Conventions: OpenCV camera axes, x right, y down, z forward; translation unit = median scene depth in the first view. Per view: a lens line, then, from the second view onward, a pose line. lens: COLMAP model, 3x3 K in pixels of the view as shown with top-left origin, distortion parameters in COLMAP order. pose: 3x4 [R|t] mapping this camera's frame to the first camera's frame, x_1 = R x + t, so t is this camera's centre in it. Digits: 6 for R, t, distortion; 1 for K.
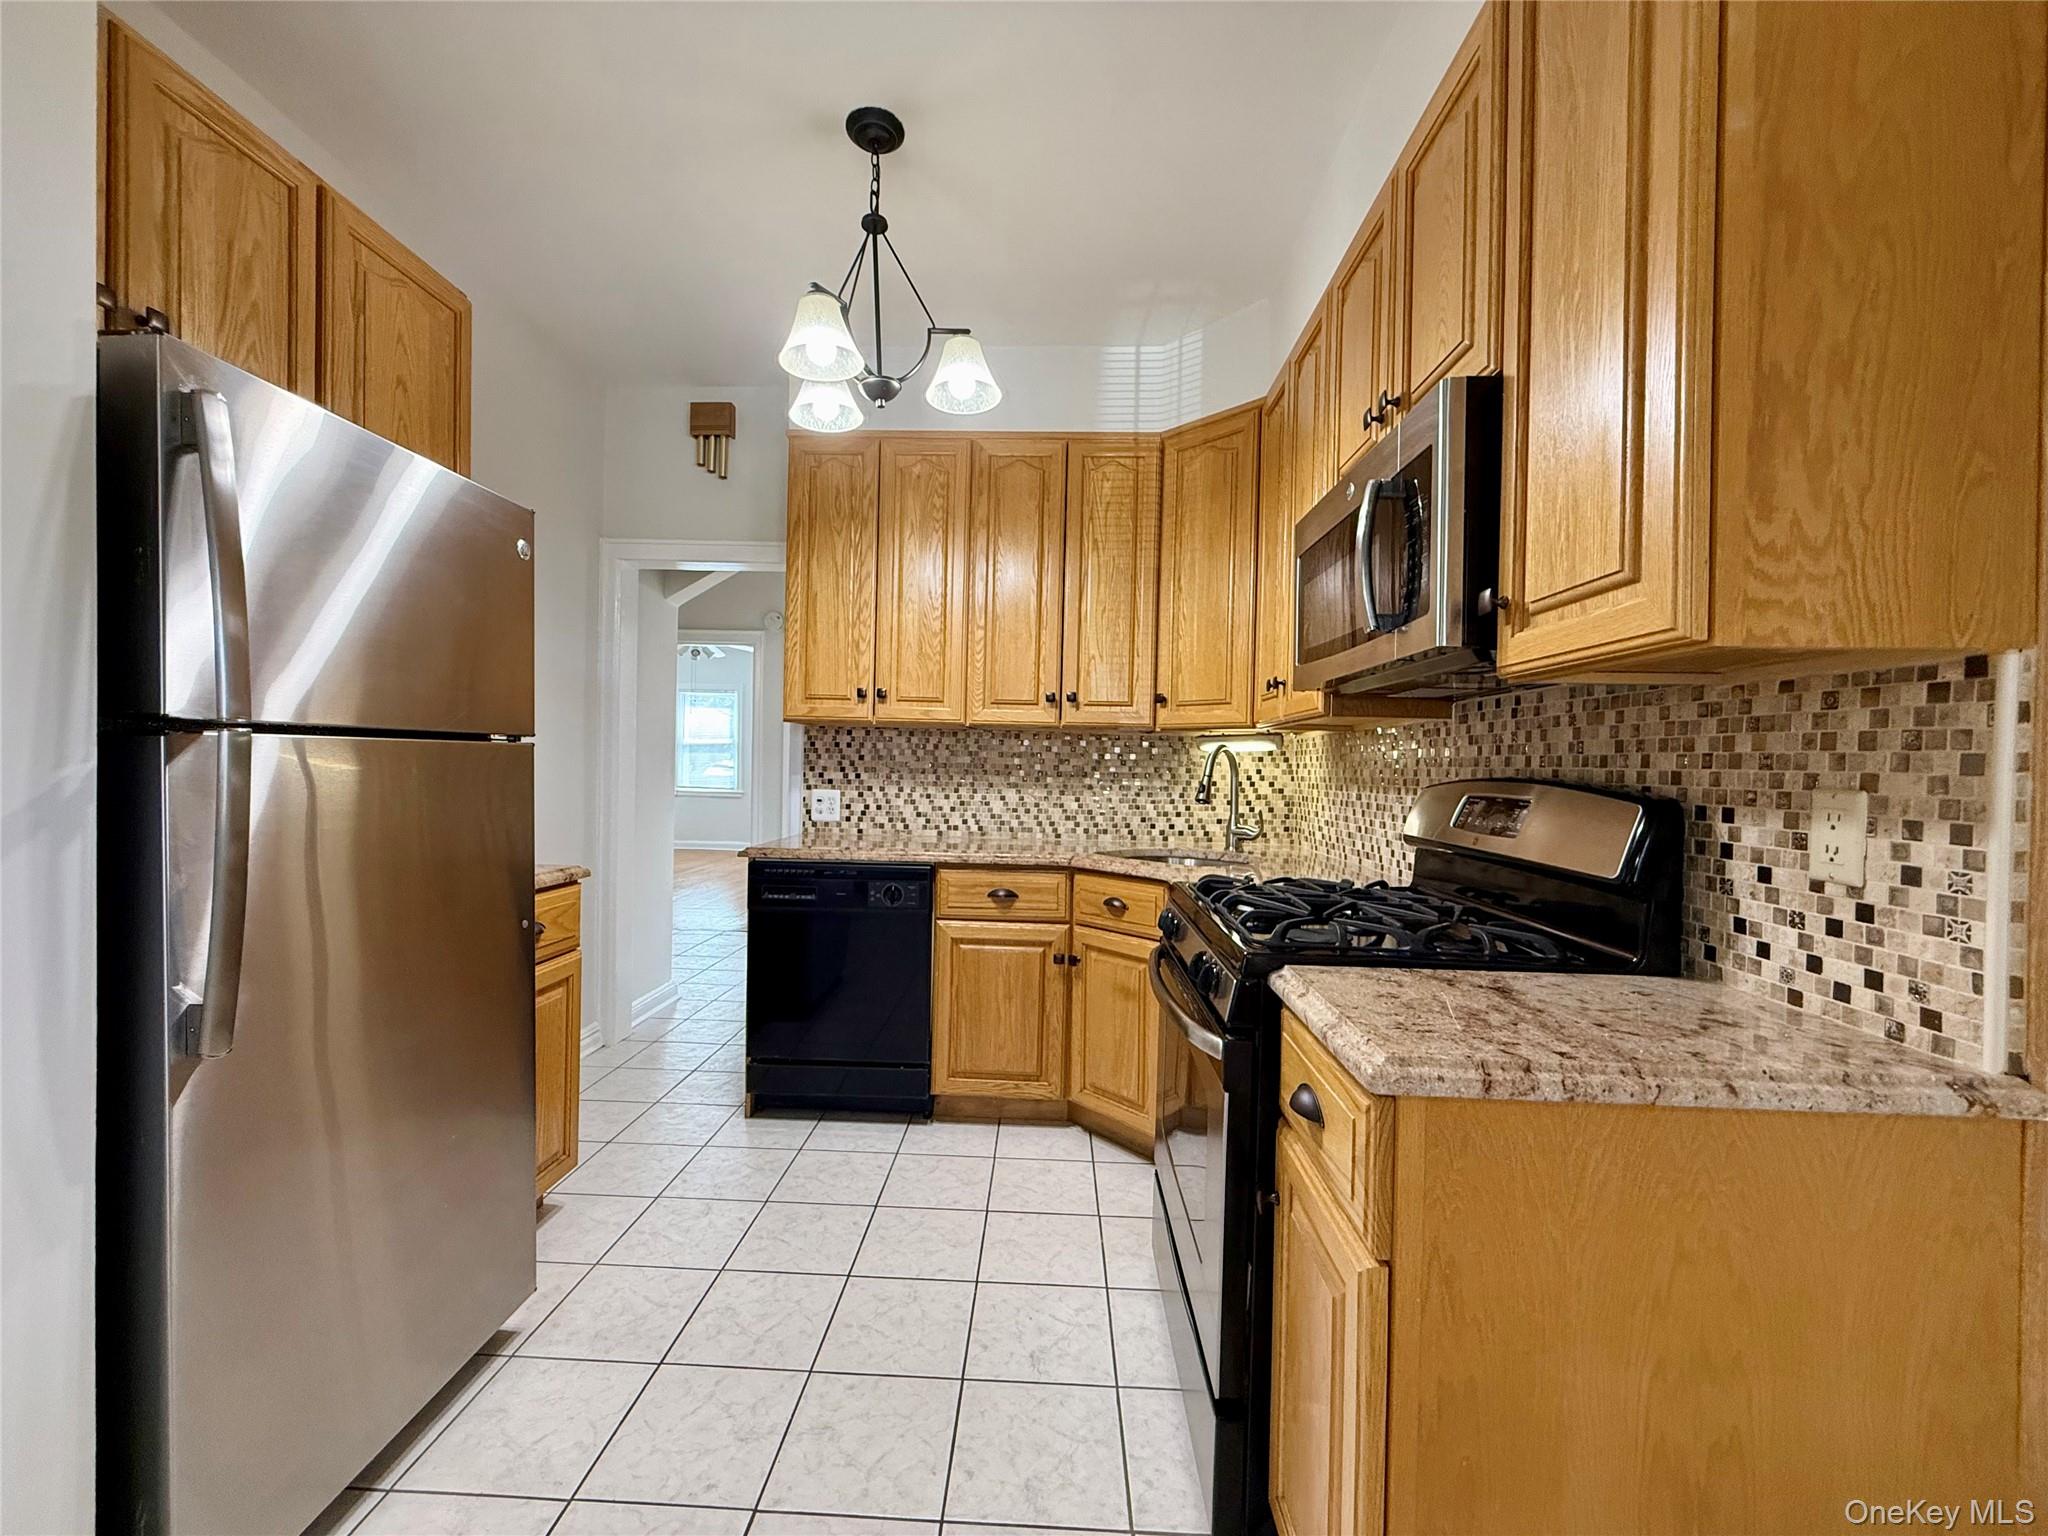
lens RADIAL K [[815.3, 0, 1021.3], [0, 815.3, 771.0], [0, 0, 1]] dist [-0.000345, 0.000412]
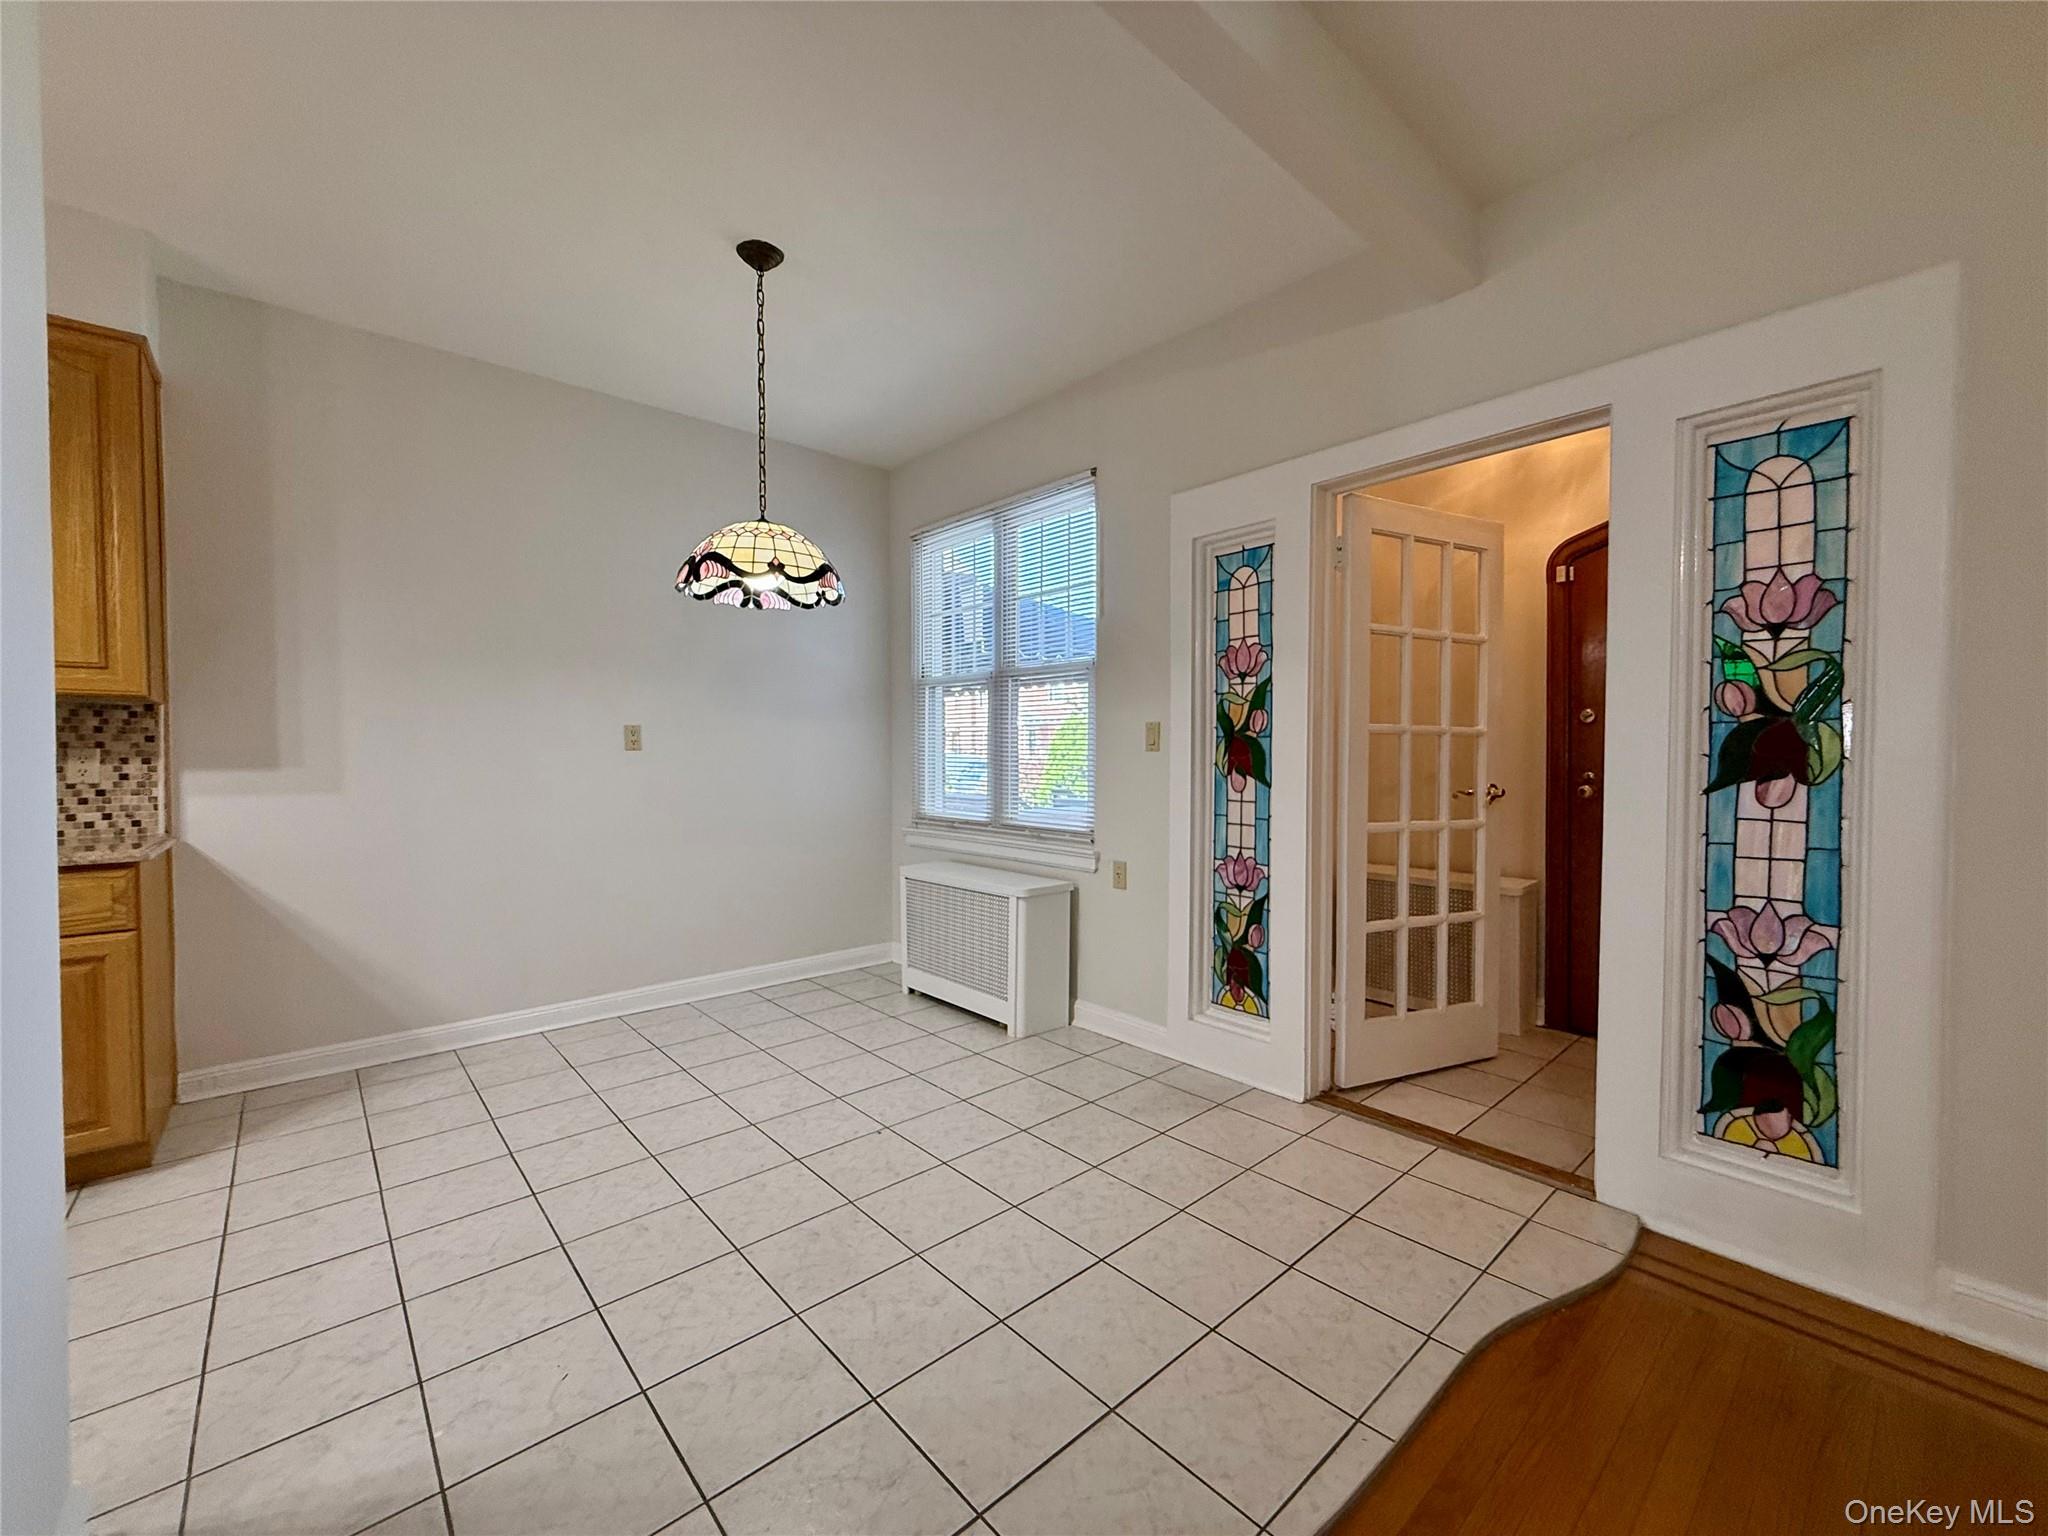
lens RADIAL K [[815.3, 0, 1021.3], [0, 815.3, 771.0], [0, 0, 1]] dist [-0.000345, 0.000412]
pose [[-0.694196, -0.031854, 0.719081, -2.045370], [-0.004848, 0.999205, 0.039583, -0.014304], [-0.719770, 0.023992, -0.693798, 0.454967]]
